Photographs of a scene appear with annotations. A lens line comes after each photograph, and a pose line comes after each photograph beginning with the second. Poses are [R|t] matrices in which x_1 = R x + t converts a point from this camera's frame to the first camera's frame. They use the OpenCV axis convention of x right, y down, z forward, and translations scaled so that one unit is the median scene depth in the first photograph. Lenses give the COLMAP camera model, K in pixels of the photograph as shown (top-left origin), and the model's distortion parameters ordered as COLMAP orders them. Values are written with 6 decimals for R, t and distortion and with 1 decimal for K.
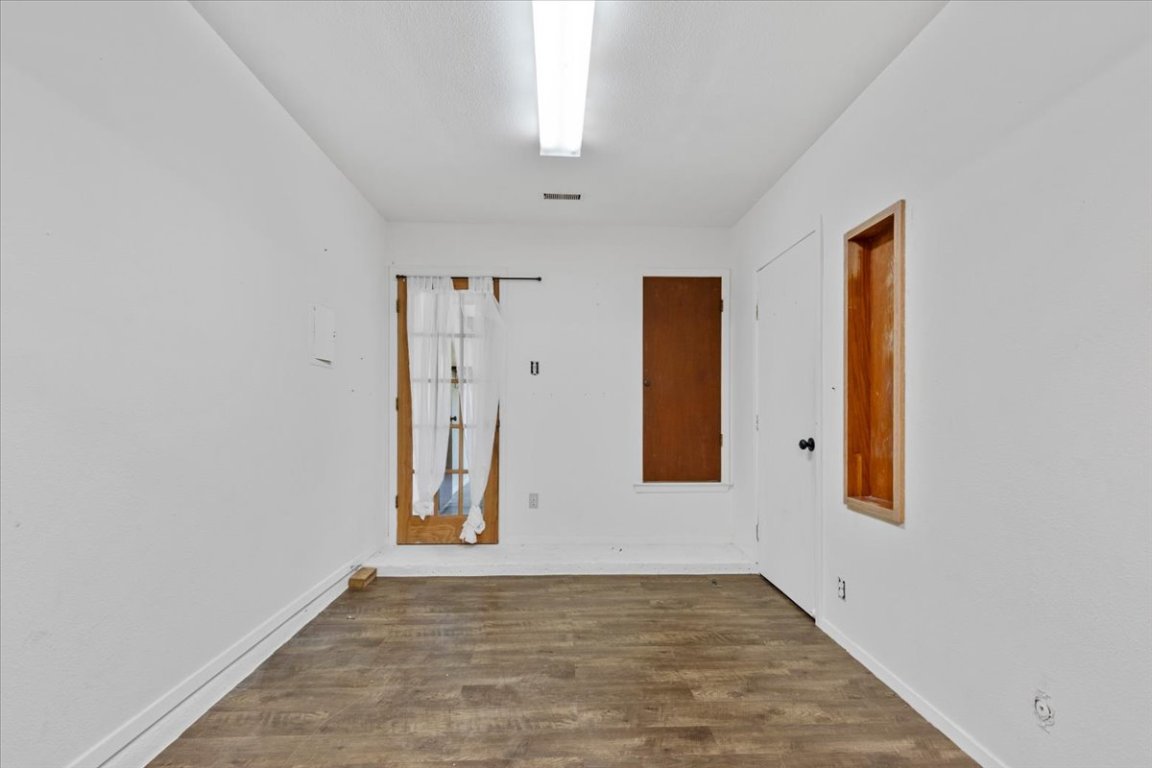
lens RADIAL K [[522.6, 0, 576.8], [0, 522.6, 393.4], [0, 0, 1]] dist [0.009374, -0.000147]
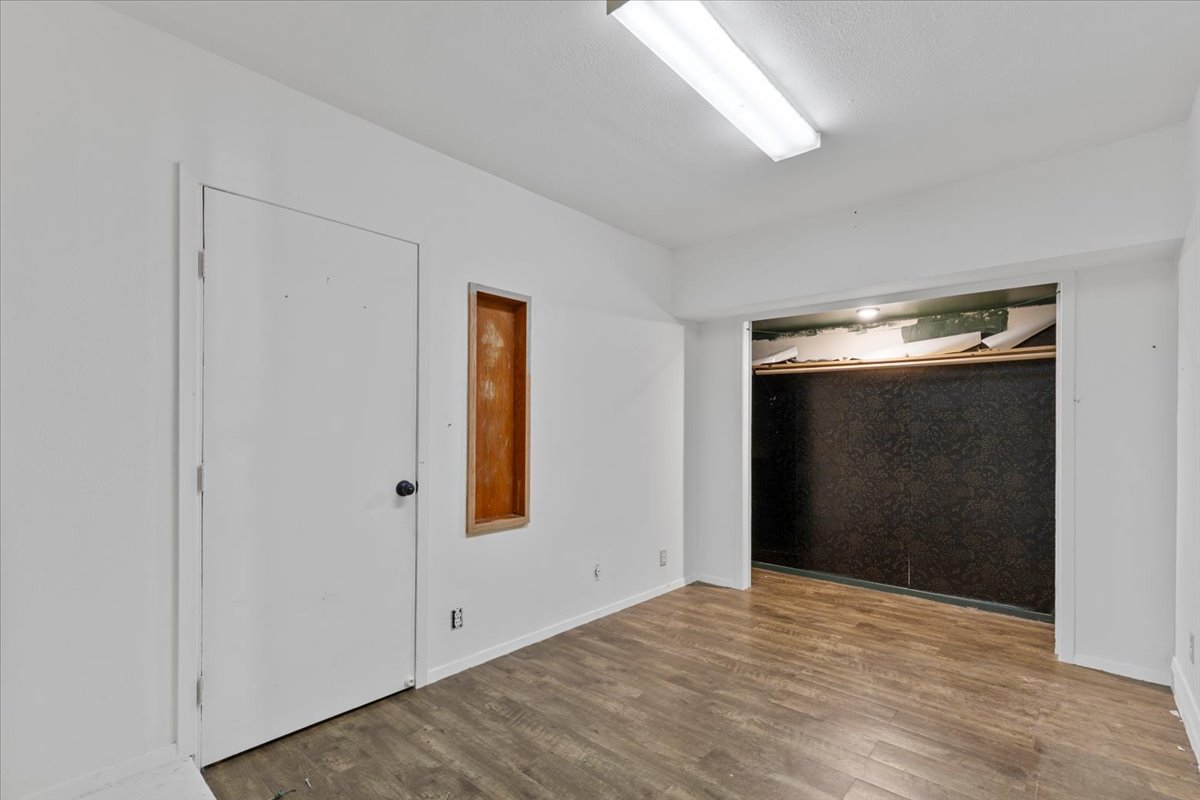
lens RADIAL K [[544.4, 0, 612.4], [0, 544.4, 425.5], [0, 0, 1]] dist [0.009374, -0.000147]
pose [[-0.738562, -0.002880, 0.674179, -0.510185], [-0.024066, 0.999466, -0.022096, 0.010086], [-0.673755, -0.032544, -0.738237, 1.839331]]
